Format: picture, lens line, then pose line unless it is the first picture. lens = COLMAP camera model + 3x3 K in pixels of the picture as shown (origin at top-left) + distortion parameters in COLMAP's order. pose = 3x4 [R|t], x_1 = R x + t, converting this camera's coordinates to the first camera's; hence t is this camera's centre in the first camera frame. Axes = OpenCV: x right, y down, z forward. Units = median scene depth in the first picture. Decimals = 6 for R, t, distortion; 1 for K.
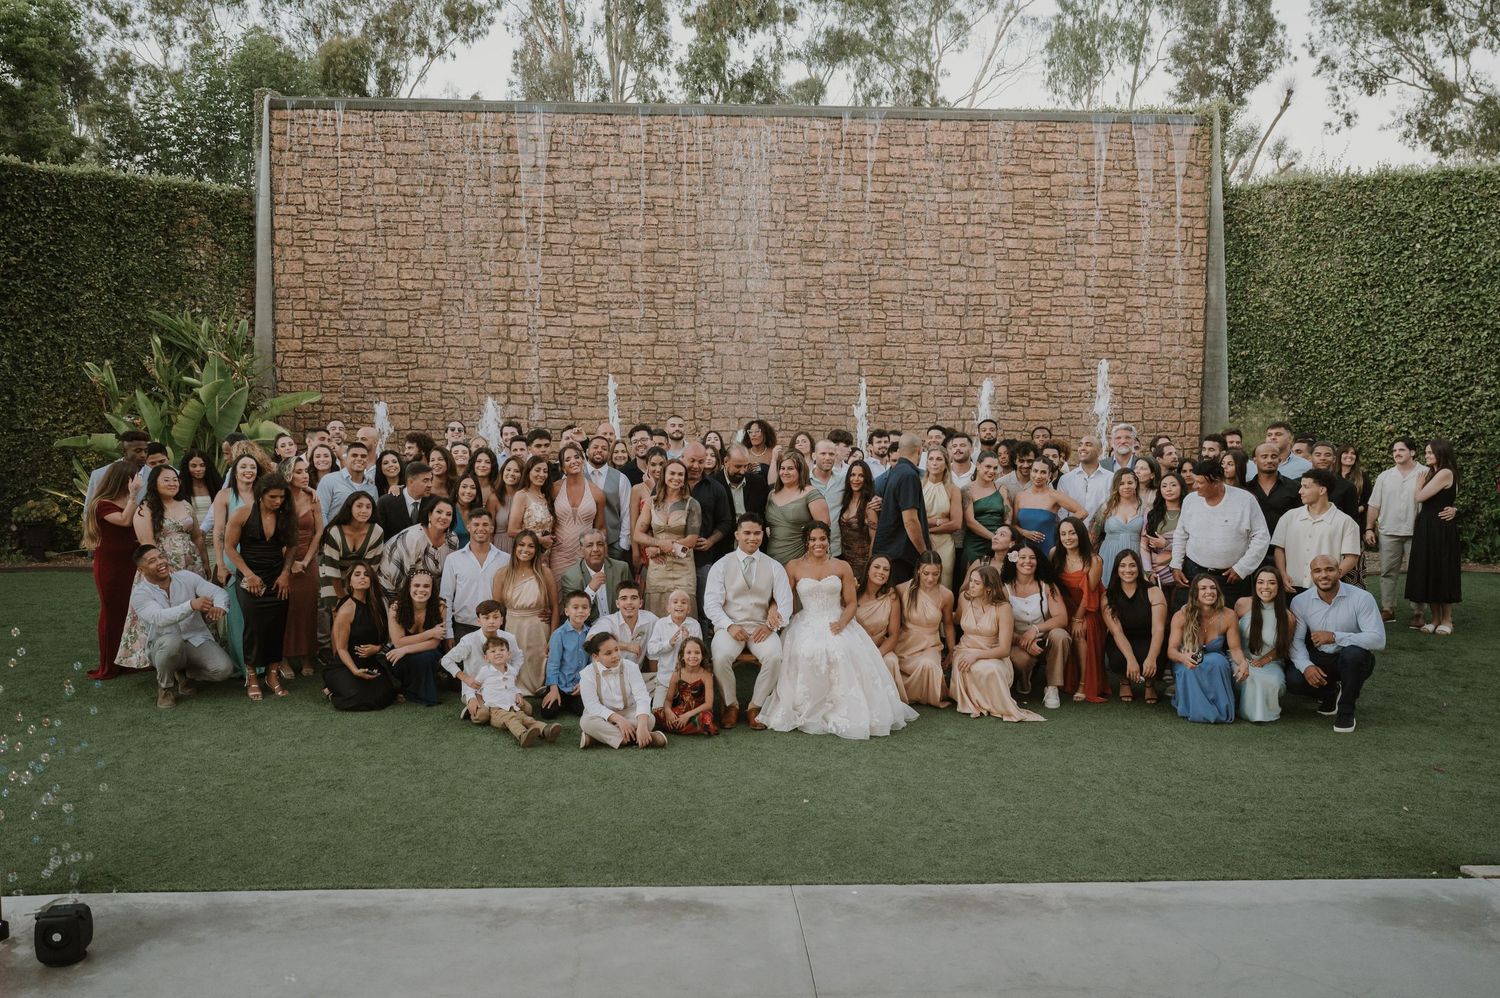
lens RADIAL K [[1187.3, 0, 722.3], [0, 1187.3, 508.6], [0, 0, 1]] dist [-0.015116, 0.022930]
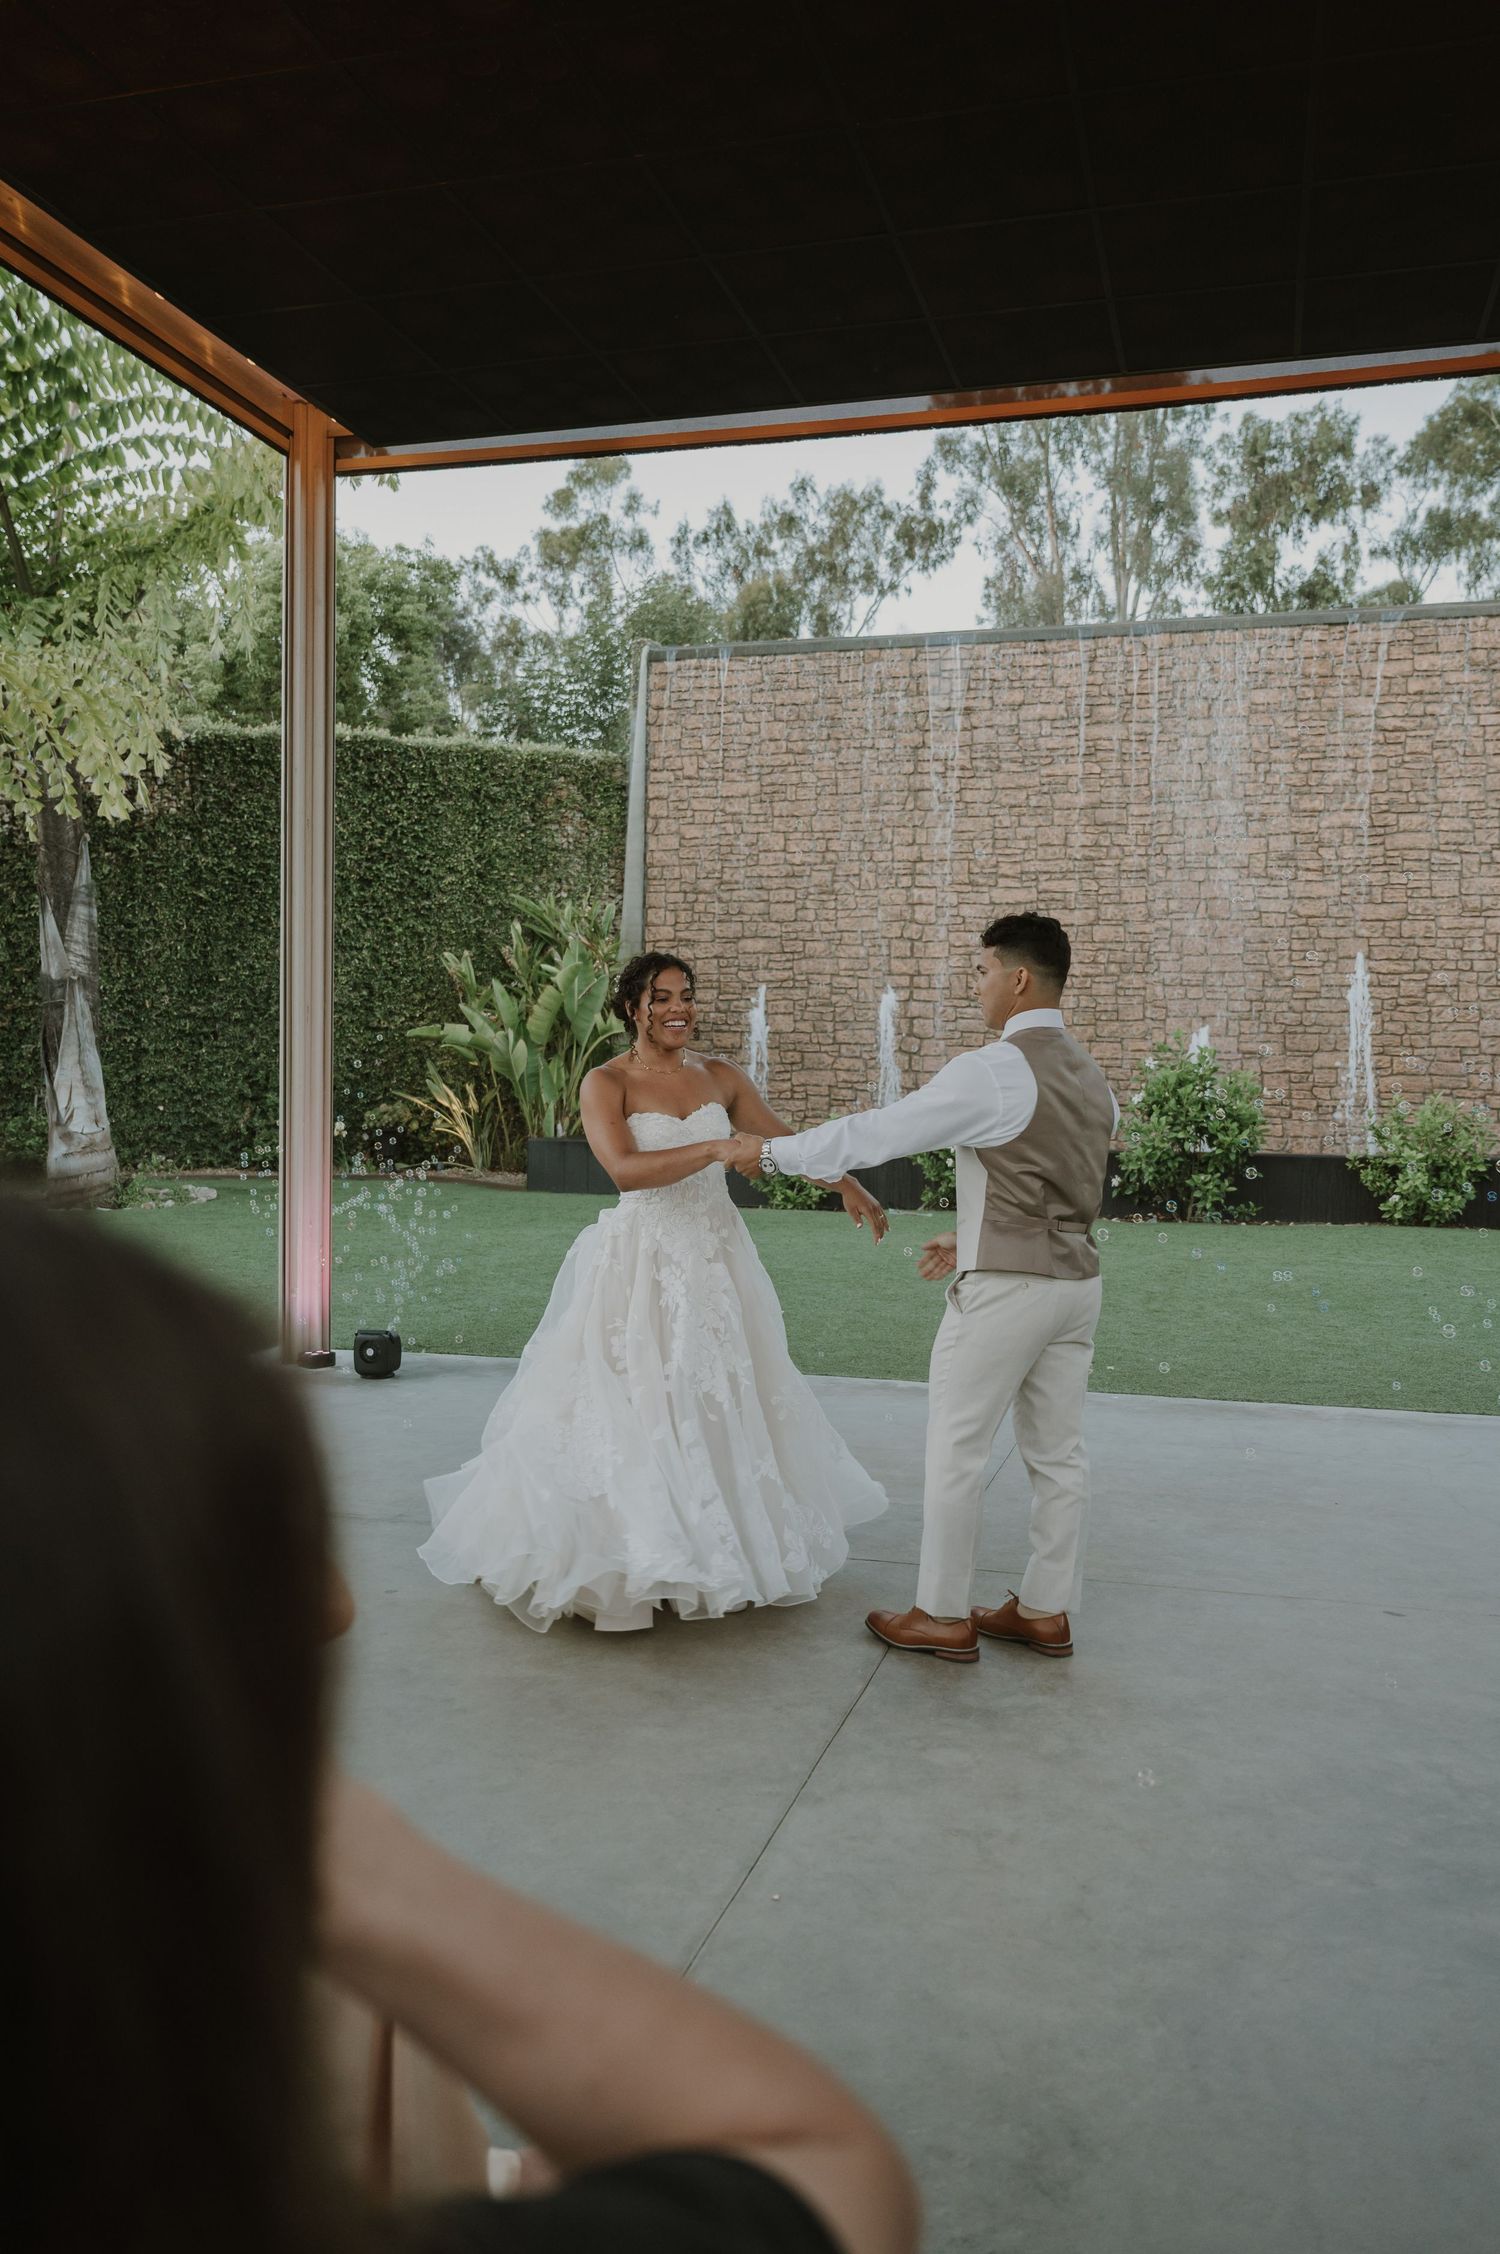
lens RADIAL K [[1701.1, 0, 781.6], [0, 1701.1, 1131.2], [0, 0, 1]] dist [-0.012727, 0.004092]
pose [[0.953734, 0.014058, -0.300322, 0.085738], [-0.030174, 0.998338, -0.049090, 0.060448], [0.299133, 0.055881, 0.952574, -0.129078]]
